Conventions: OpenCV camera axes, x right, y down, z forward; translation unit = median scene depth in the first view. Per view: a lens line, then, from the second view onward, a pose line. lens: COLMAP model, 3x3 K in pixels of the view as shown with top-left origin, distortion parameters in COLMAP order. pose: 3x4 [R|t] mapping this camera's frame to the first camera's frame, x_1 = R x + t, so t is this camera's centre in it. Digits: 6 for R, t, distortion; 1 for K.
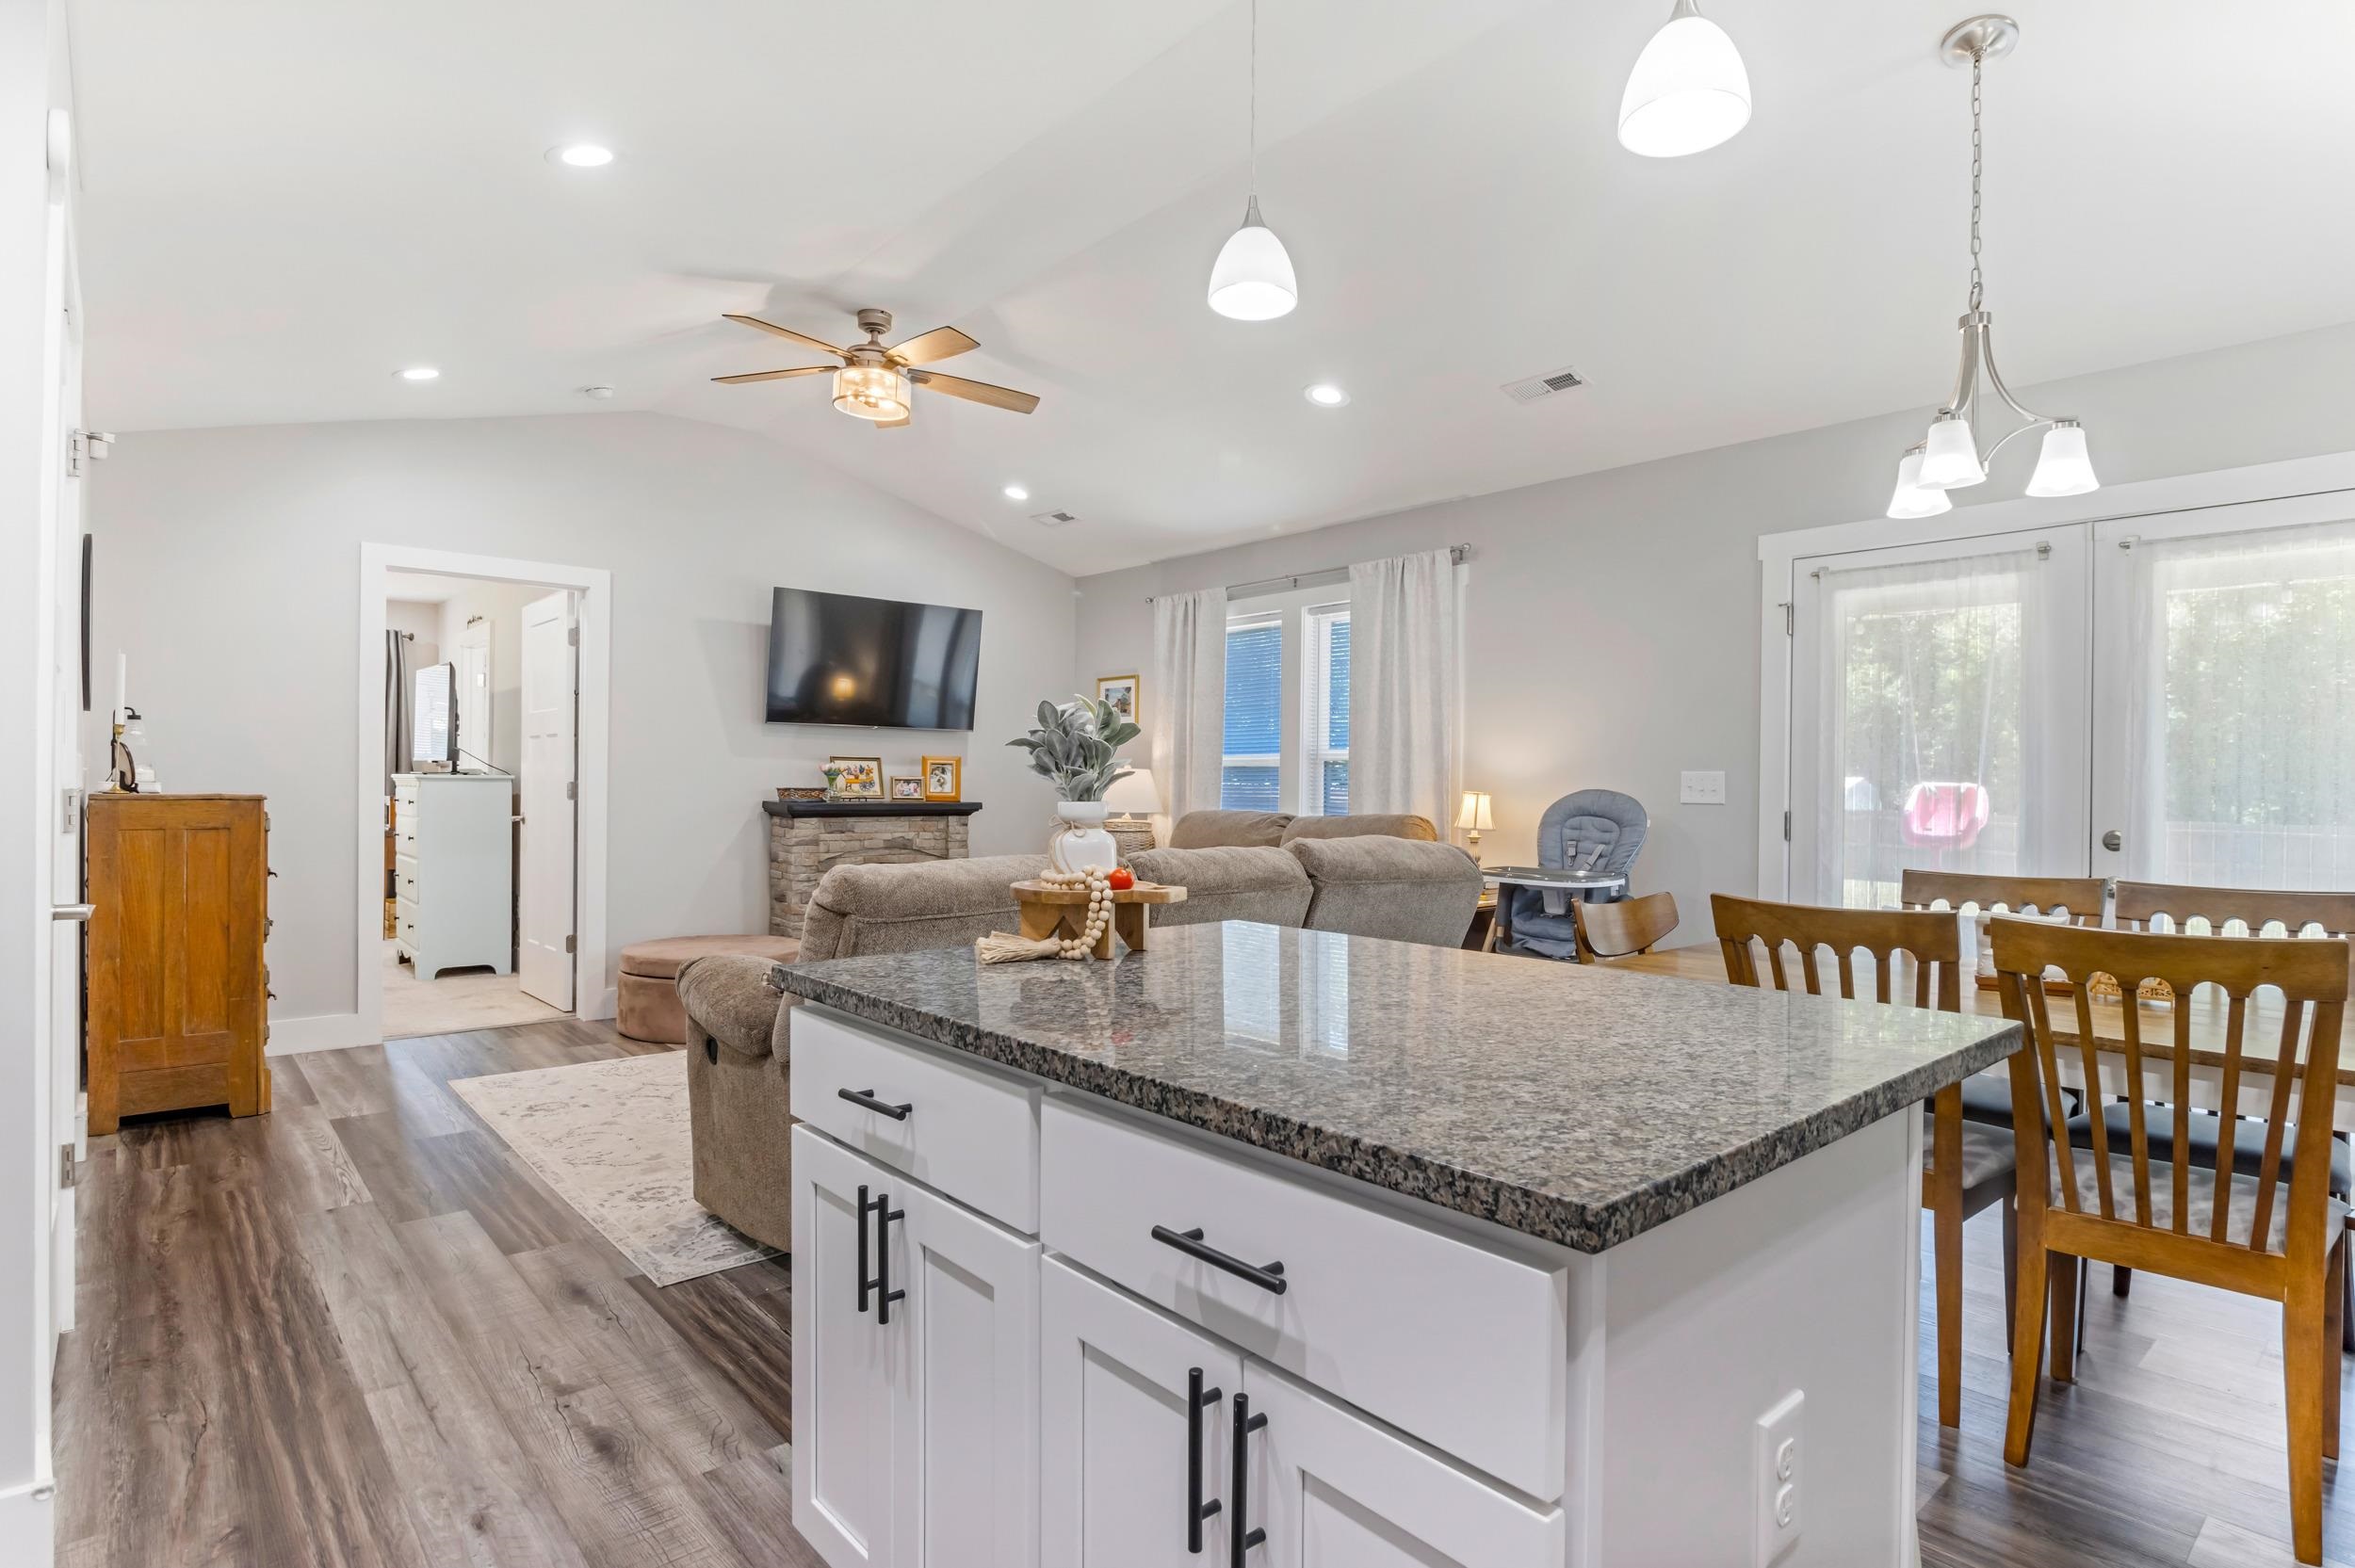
lens RADIAL K [[1207.0, 0, 1180.9], [0, 1207.0, 787.4], [0, 0, 1]] dist [-0.004358, 0.000025]
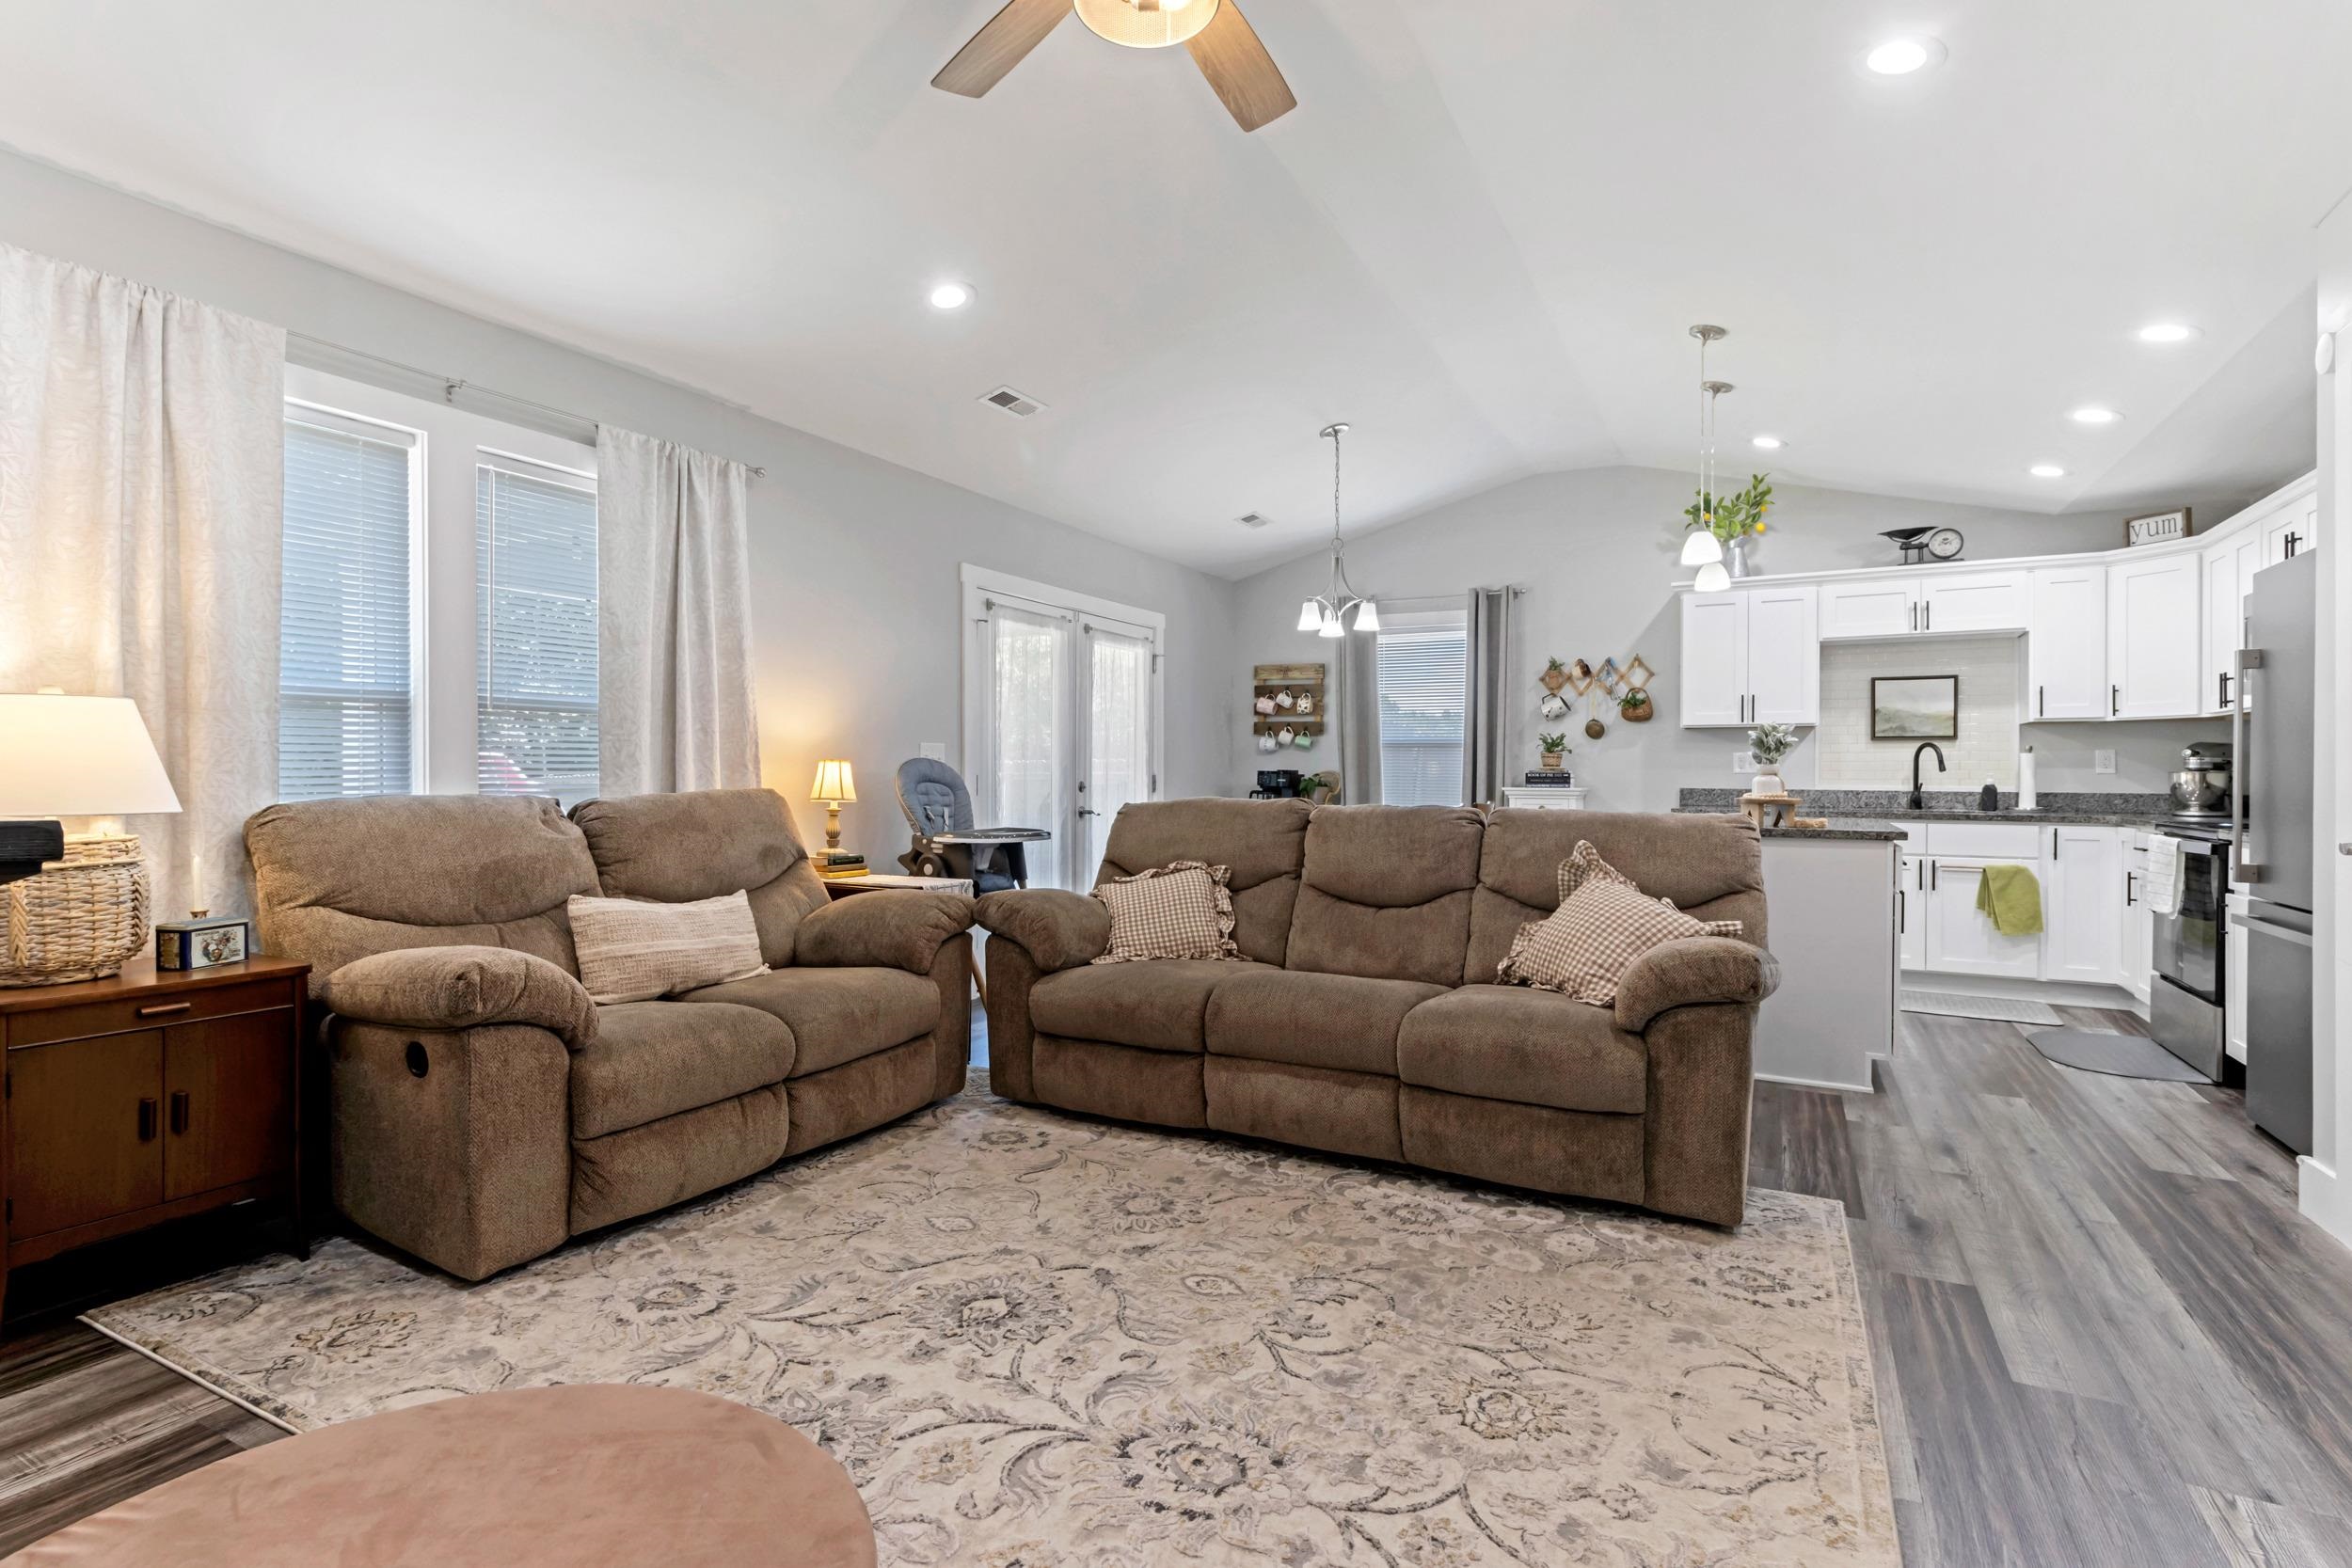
lens RADIAL K [[1135.8, 0, 1177.5], [0, 1135.8, 777.3], [0, 0, 1]] dist [0.003849, 0.001577]
pose [[-0.354645, -0.013375, 0.934905, -1.128397], [-0.002617, 0.999908, 0.013312, 0.008498], [-0.934997, 0.002274, -0.354648, 1.840924]]
